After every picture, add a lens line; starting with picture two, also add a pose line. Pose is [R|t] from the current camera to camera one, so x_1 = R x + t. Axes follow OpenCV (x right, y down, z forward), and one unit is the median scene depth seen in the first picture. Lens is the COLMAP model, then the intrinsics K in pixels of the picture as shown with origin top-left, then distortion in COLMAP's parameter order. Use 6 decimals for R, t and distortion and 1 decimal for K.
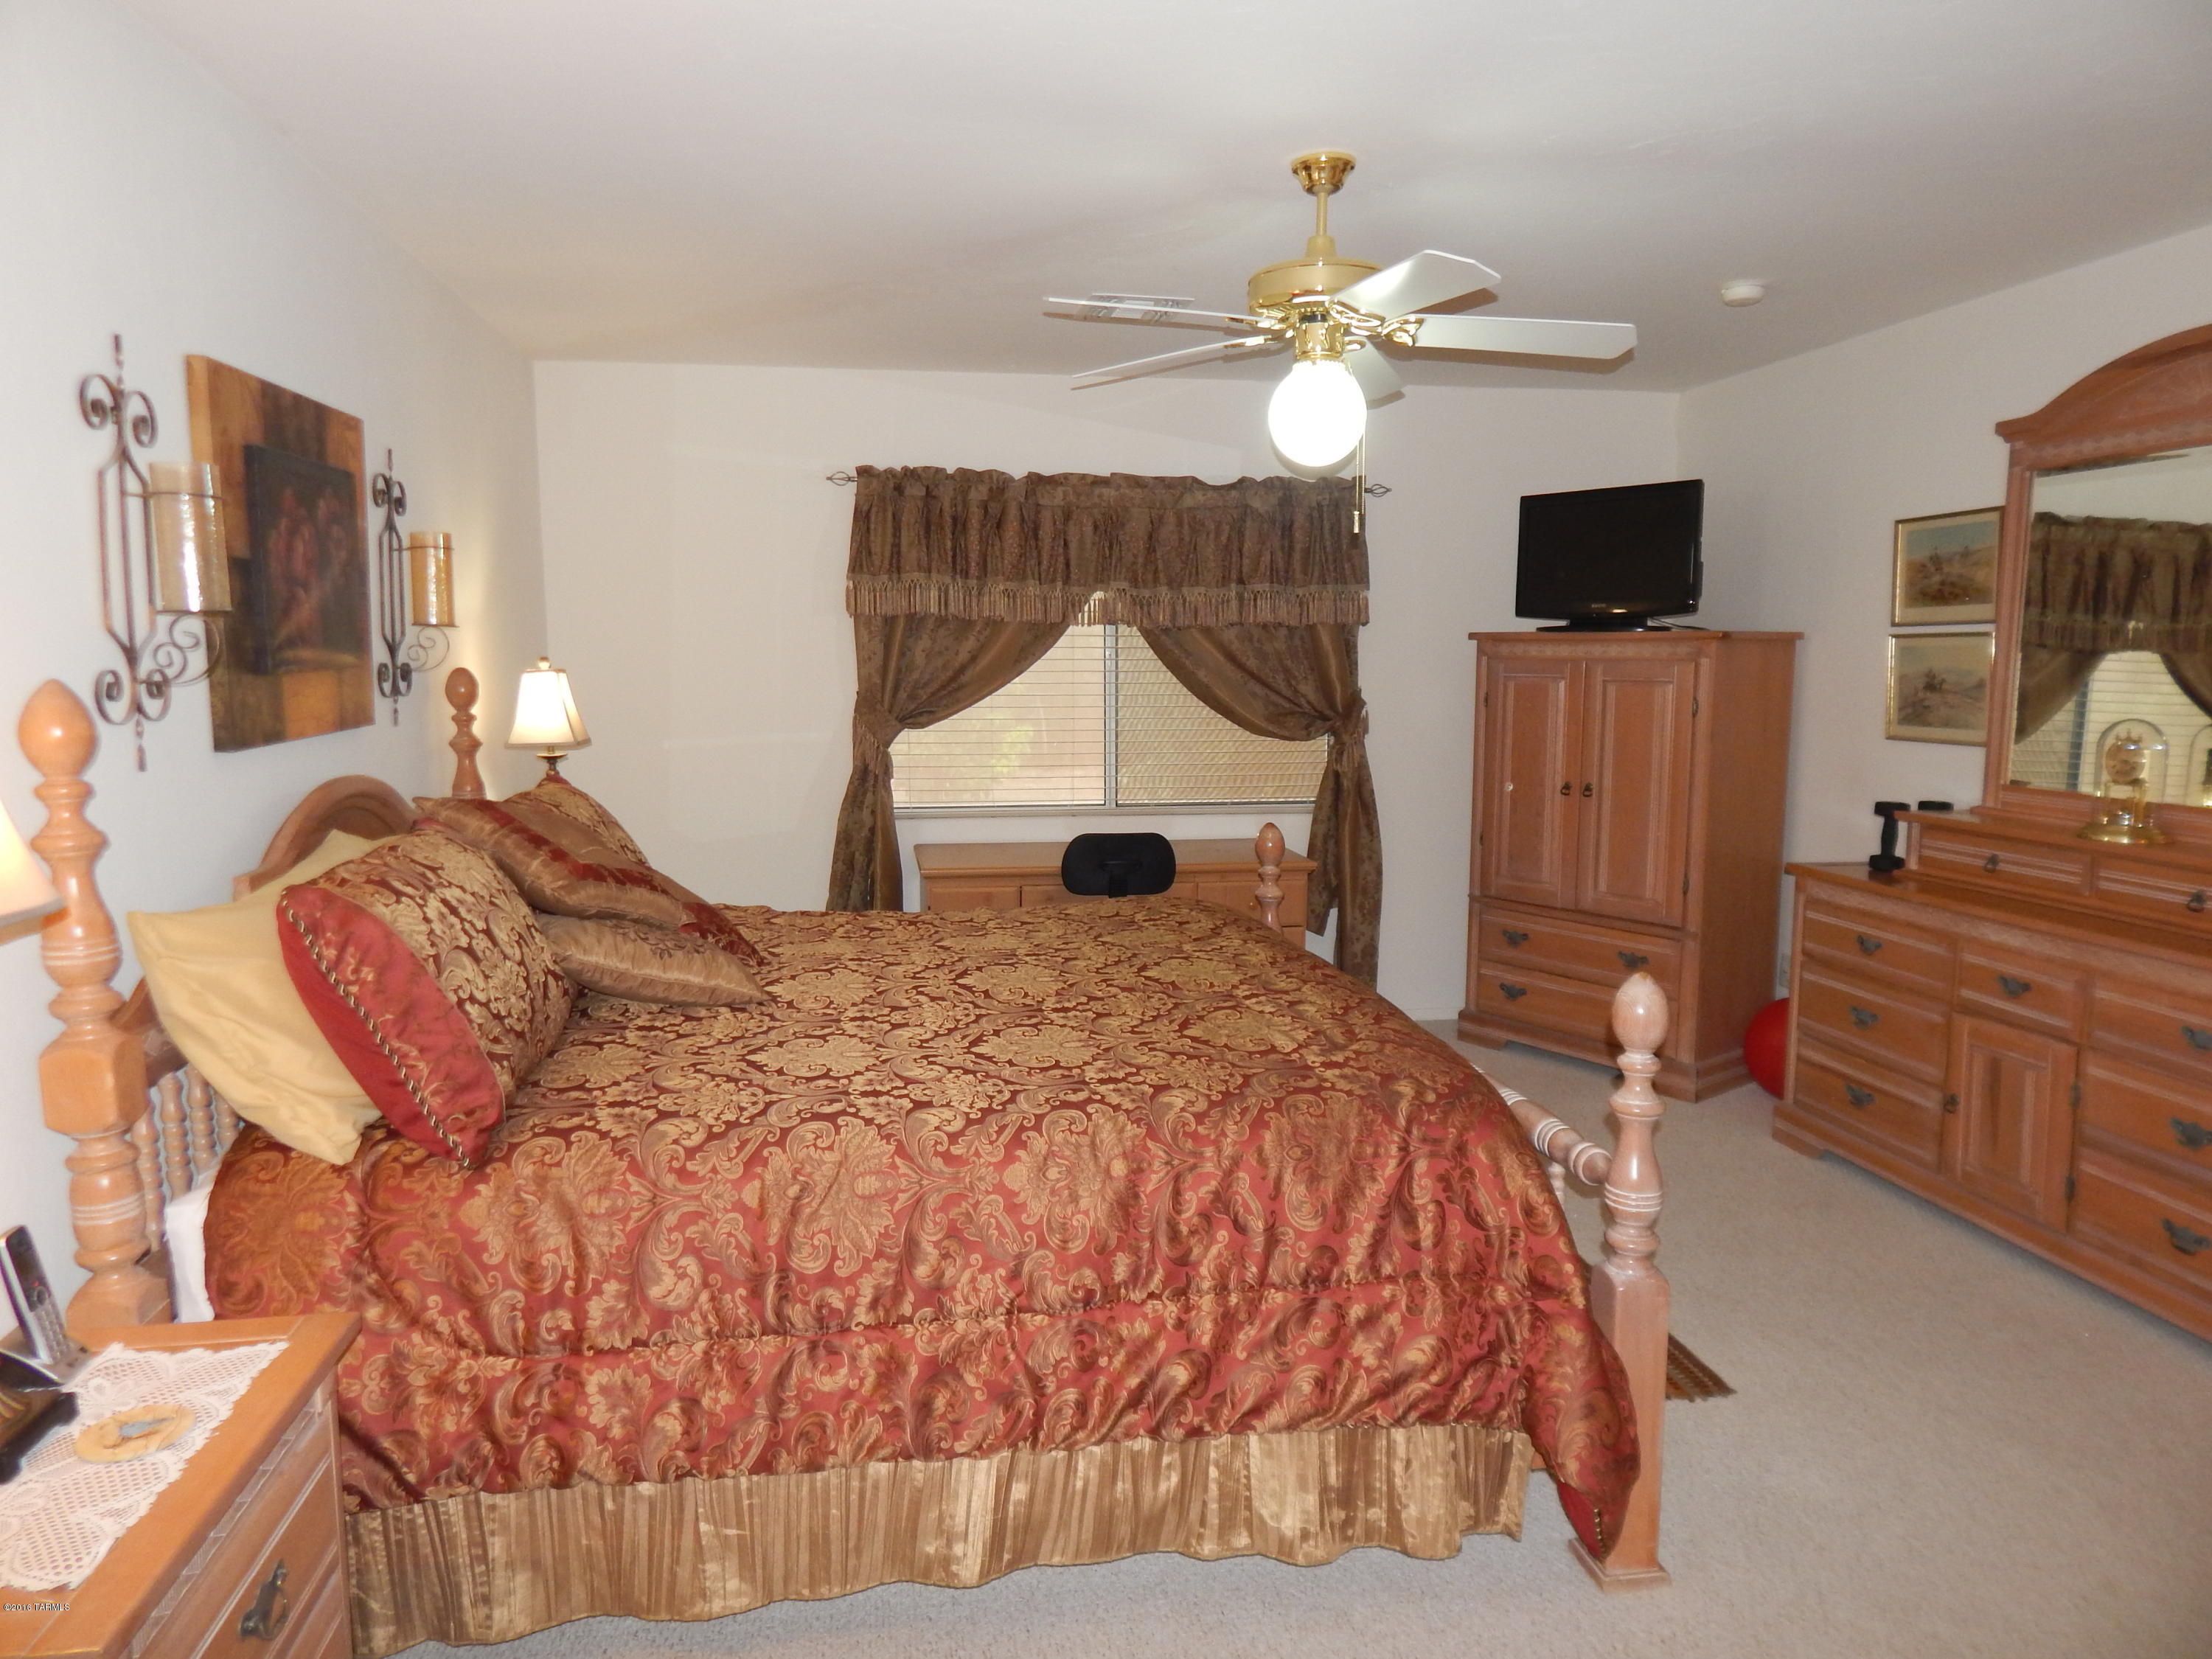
lens RADIAL K [[1452.0, 0, 1116.1], [0, 1452.0, 818.7], [0, 0, 1]] dist [0.002649, -0.010234]
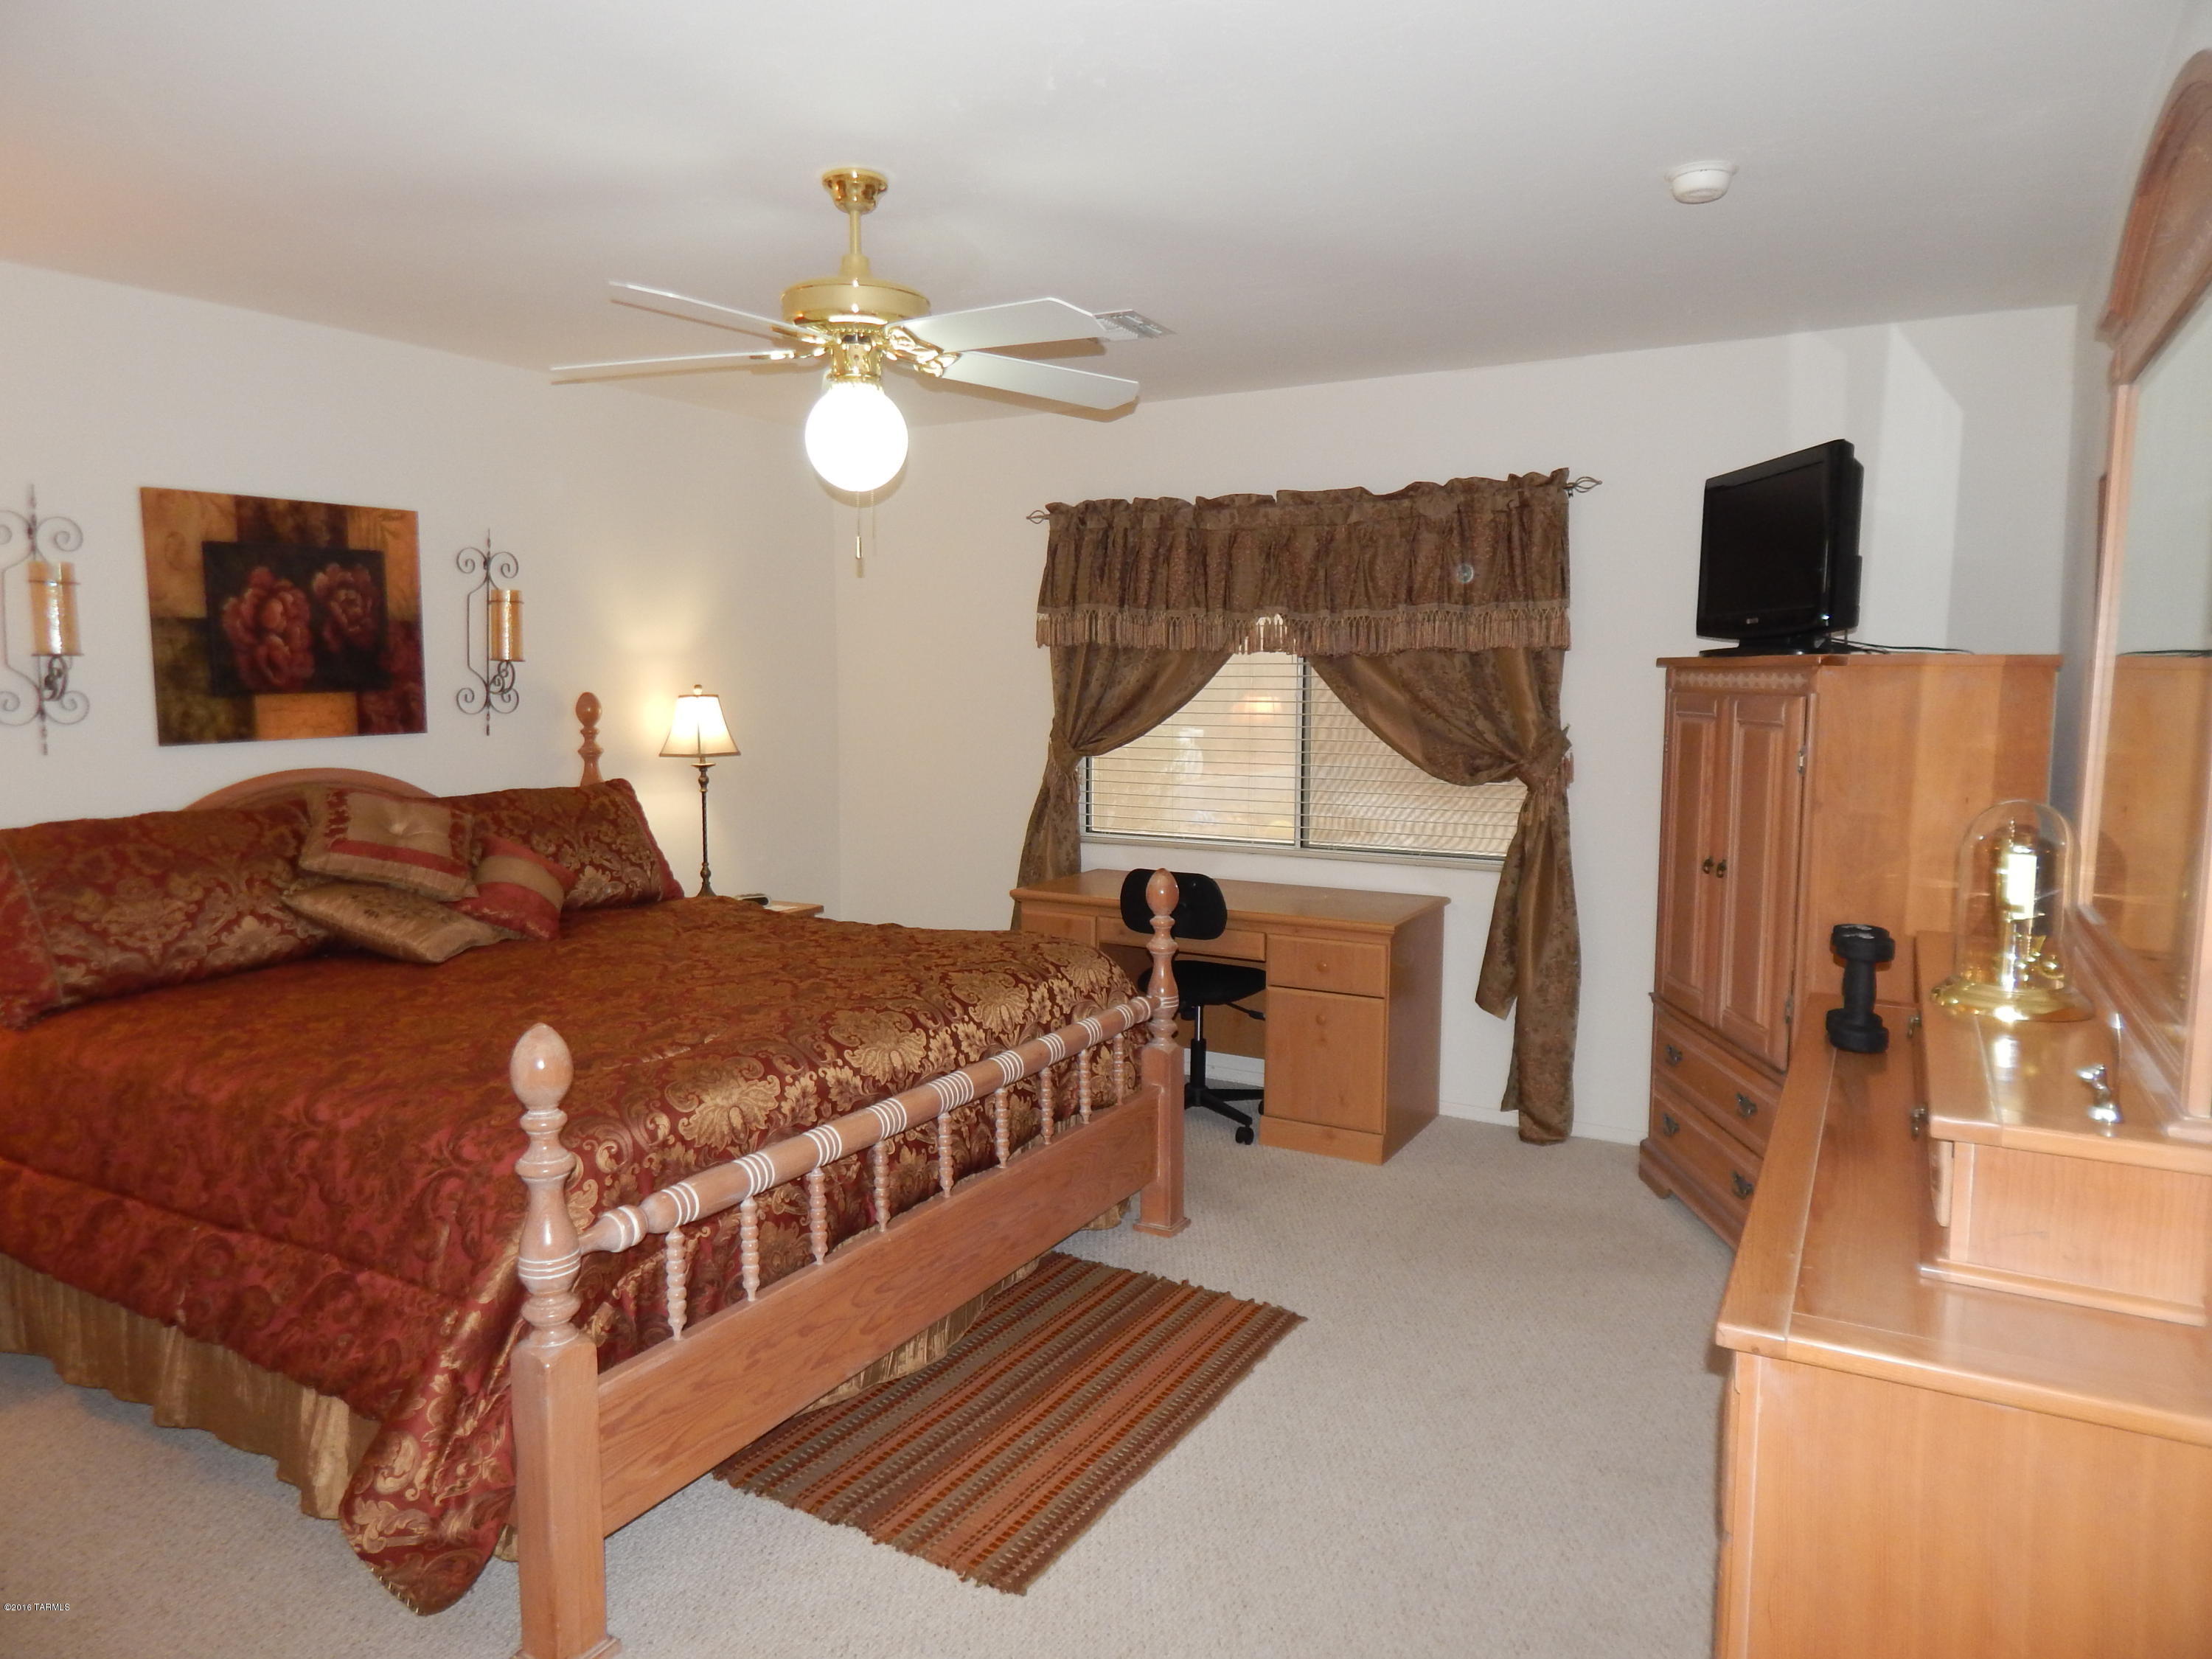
lens RADIAL K [[1452.0, 0, 1106.4], [0, 1452.0, 835.5], [0, 0, 1]] dist [0.002649, -0.010234]
pose [[0.779485, 0.068626, -0.622651, 0.510962], [-0.073752, 0.997122, 0.017569, -0.024657], [0.622064, 0.032227, 0.782303, 0.206125]]
